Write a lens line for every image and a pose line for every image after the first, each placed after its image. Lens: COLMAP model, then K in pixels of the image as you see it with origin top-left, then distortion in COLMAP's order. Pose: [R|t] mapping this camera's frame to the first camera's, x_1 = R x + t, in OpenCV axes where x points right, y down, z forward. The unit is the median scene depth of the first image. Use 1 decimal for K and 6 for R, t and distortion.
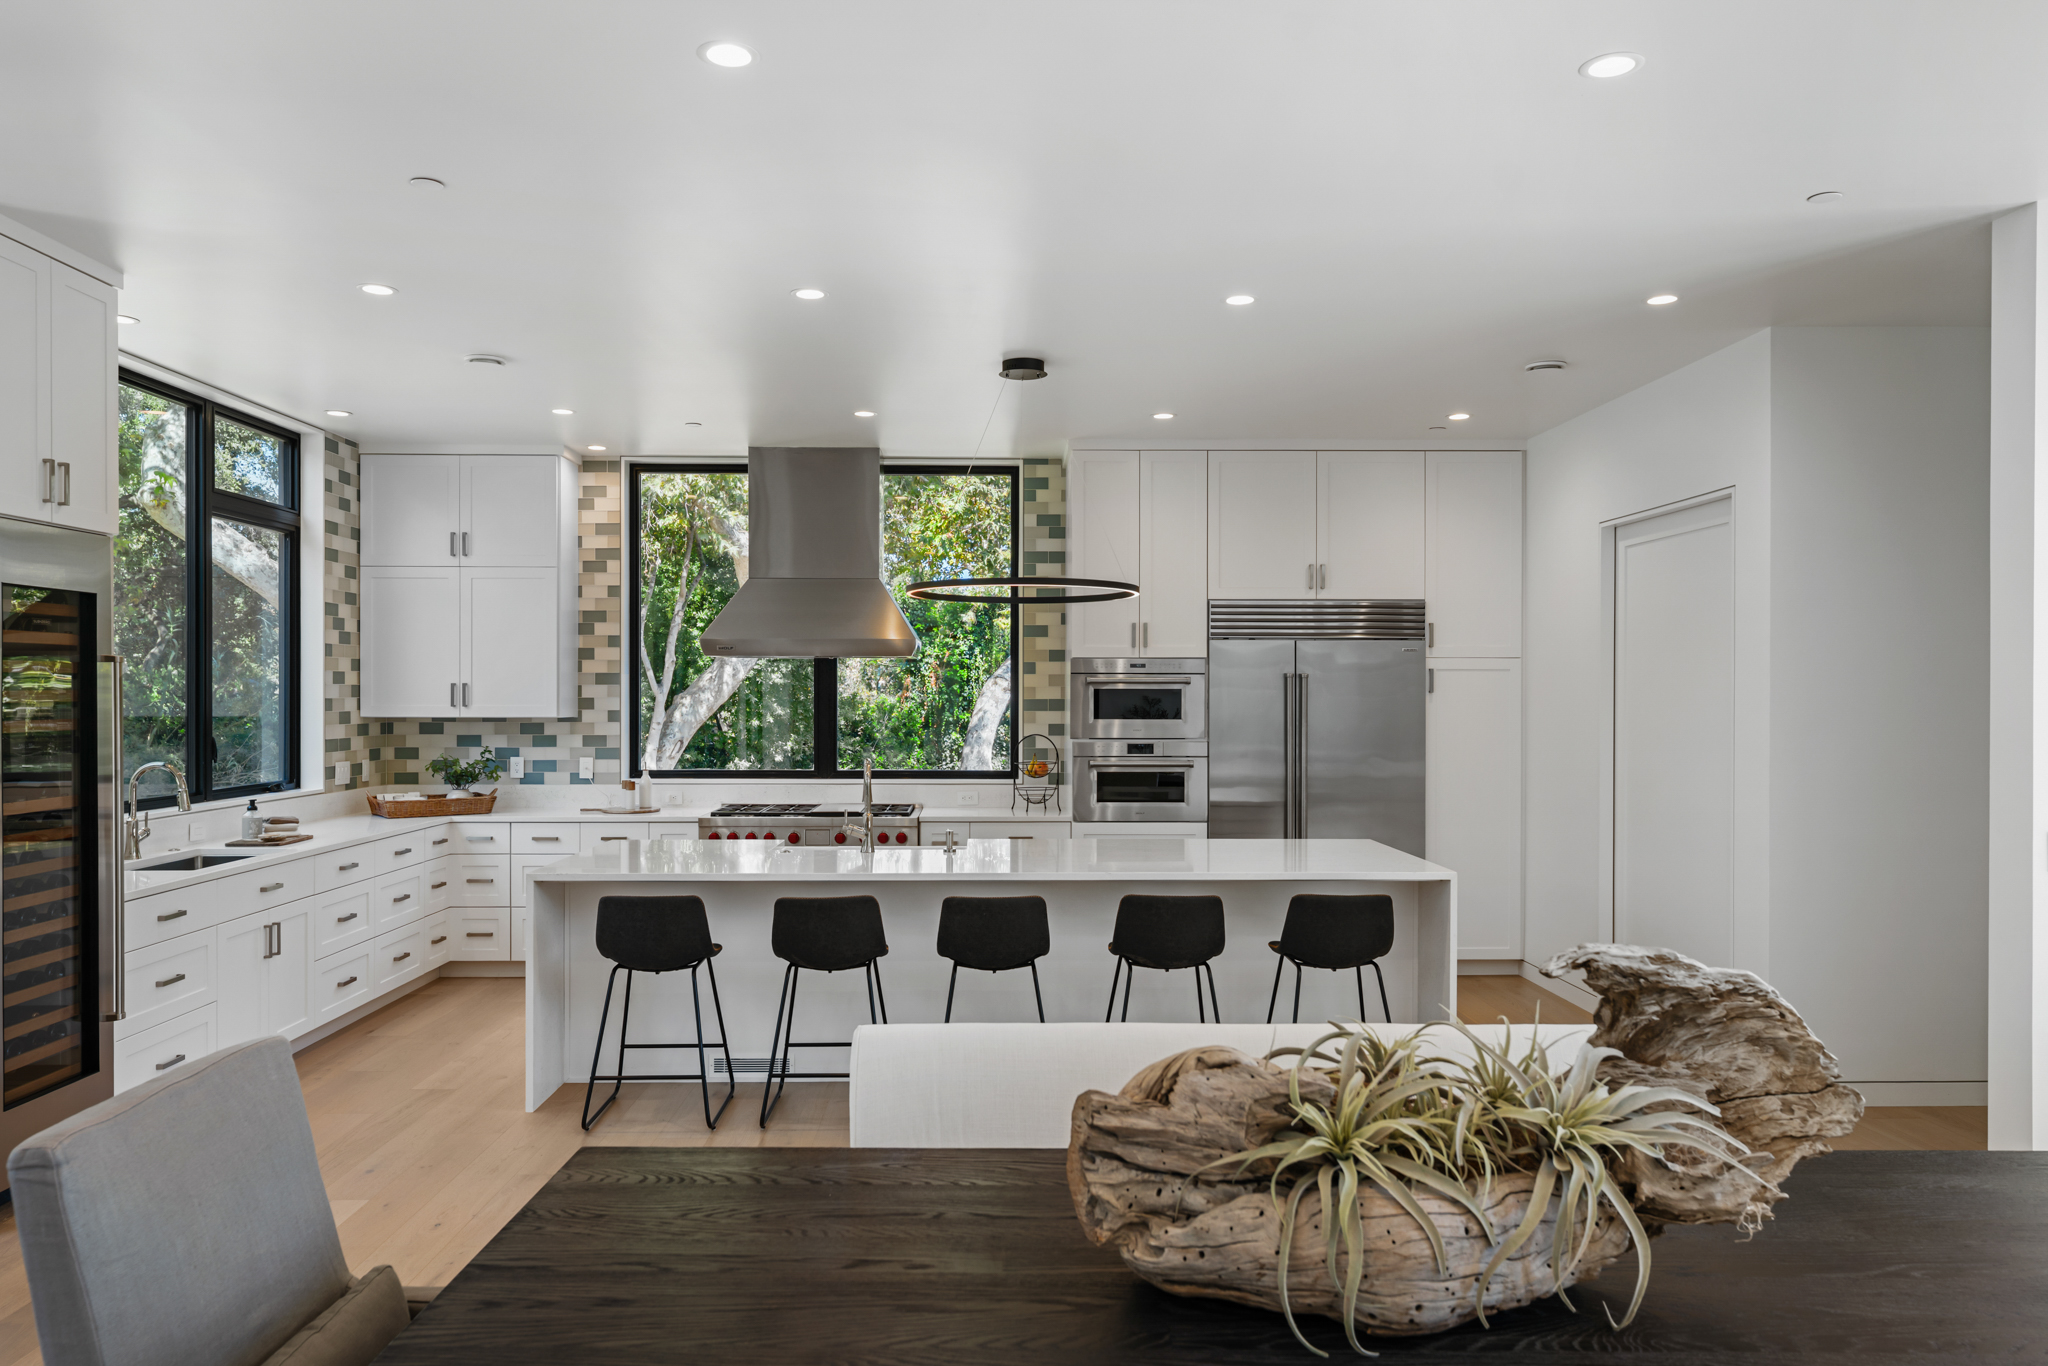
lens RADIAL K [[1376.3, 0, 1024.0], [0, 1376.3, 683.0], [0, 0, 1]] dist [0.002132, -0.002594]
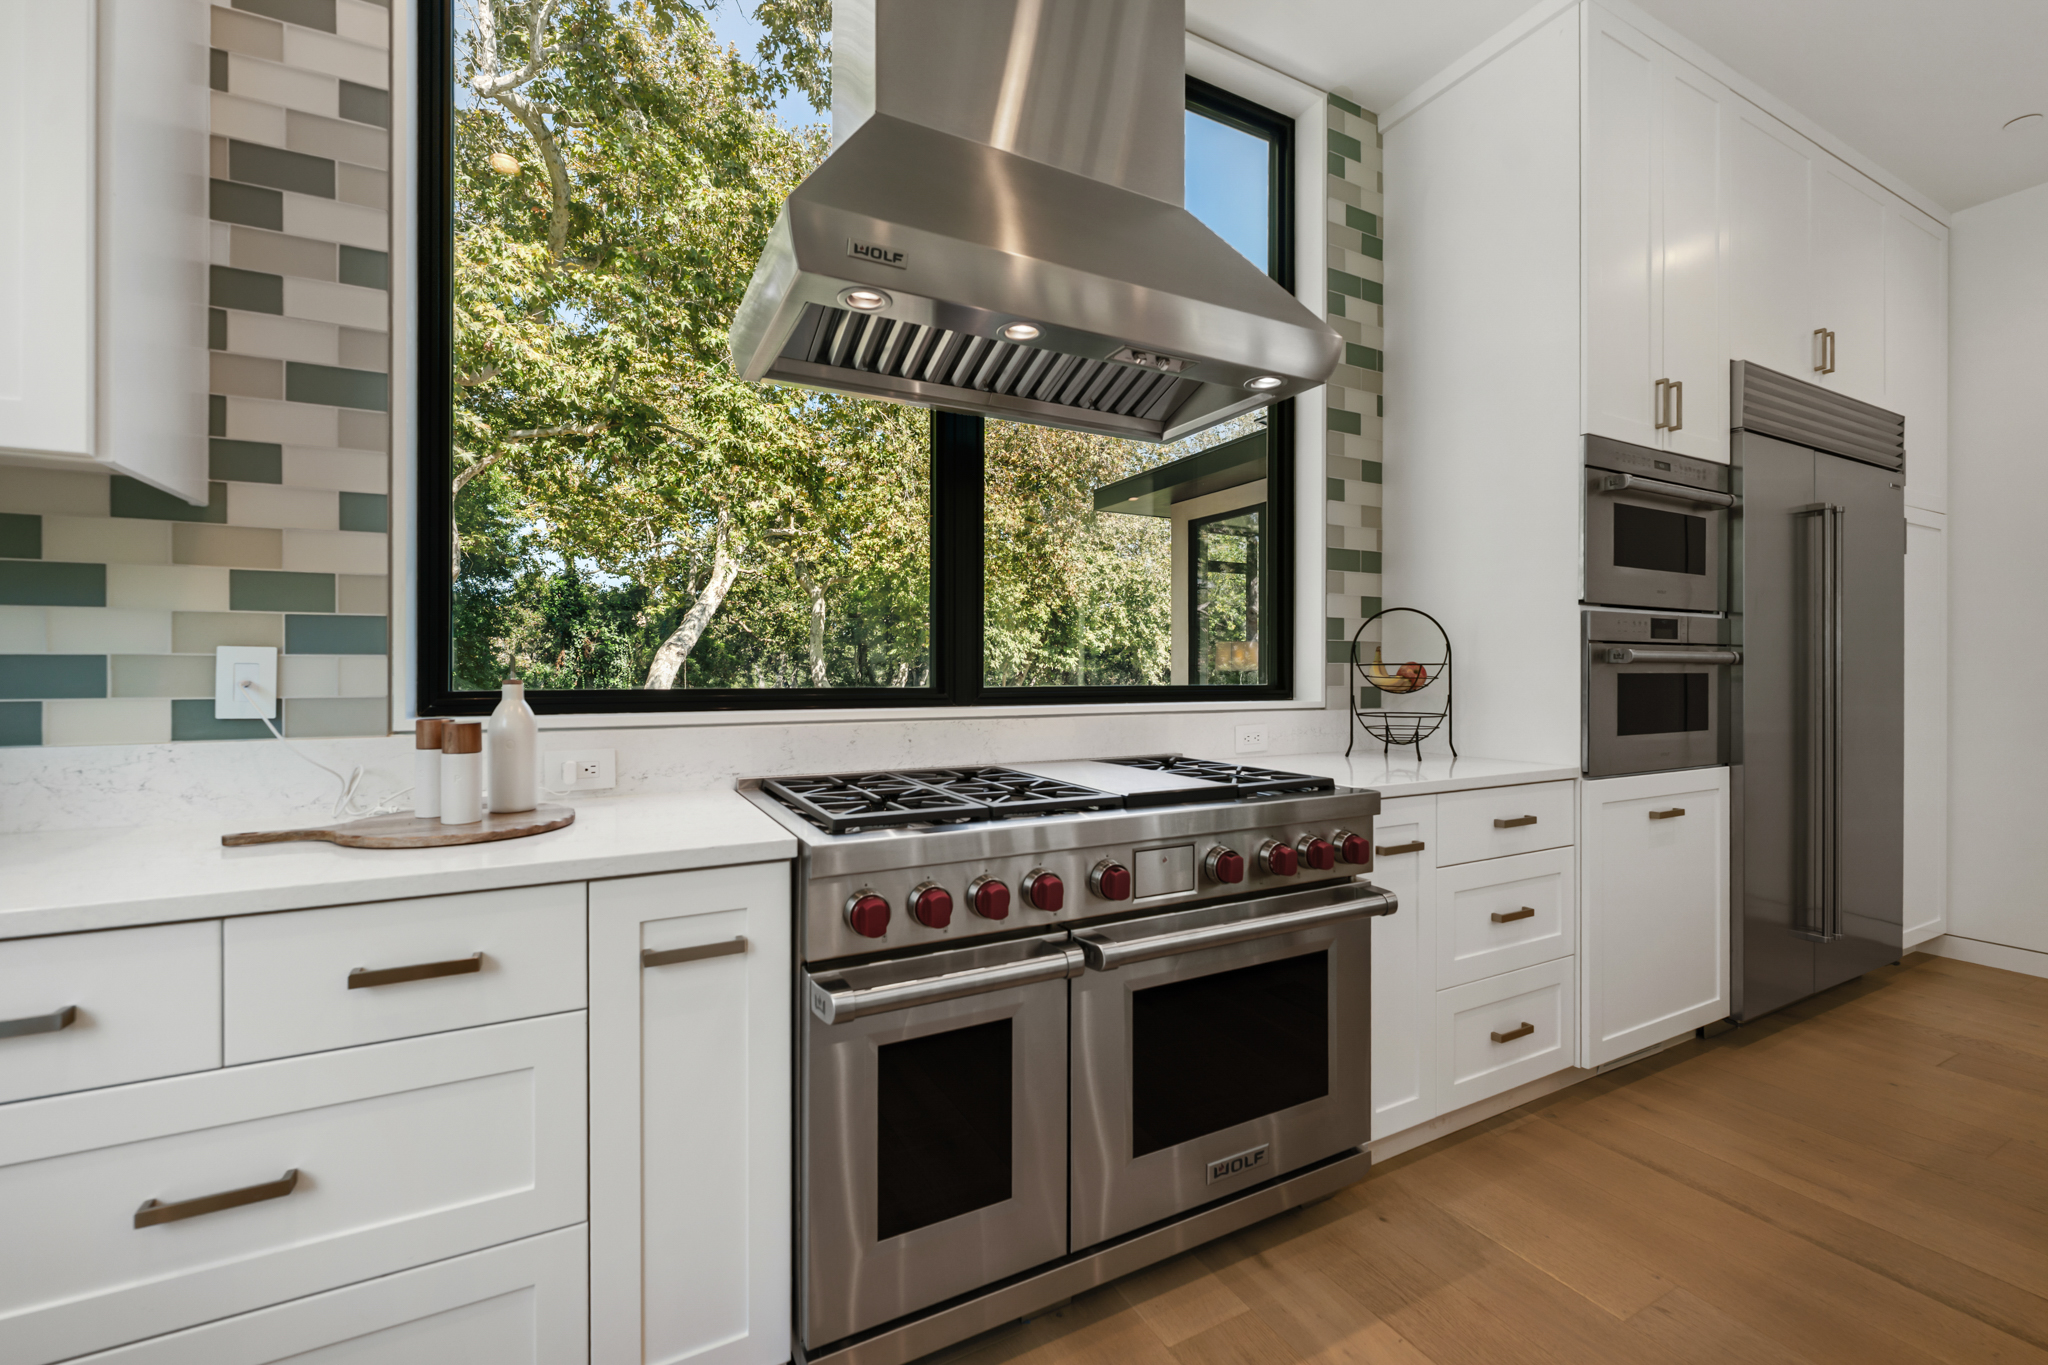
lens RADIAL K [[834.2, 0, 1018.4], [0, 834.2, 669.6], [0, 0, 1]] dist [-0.001561, -0.000314]
pose [[0.896791, -0.000152, 0.442454, -0.249606], [-0.000977, 0.999997, 0.002323, 0.058296], [-0.442453, -0.002516, 0.896788, 0.770118]]
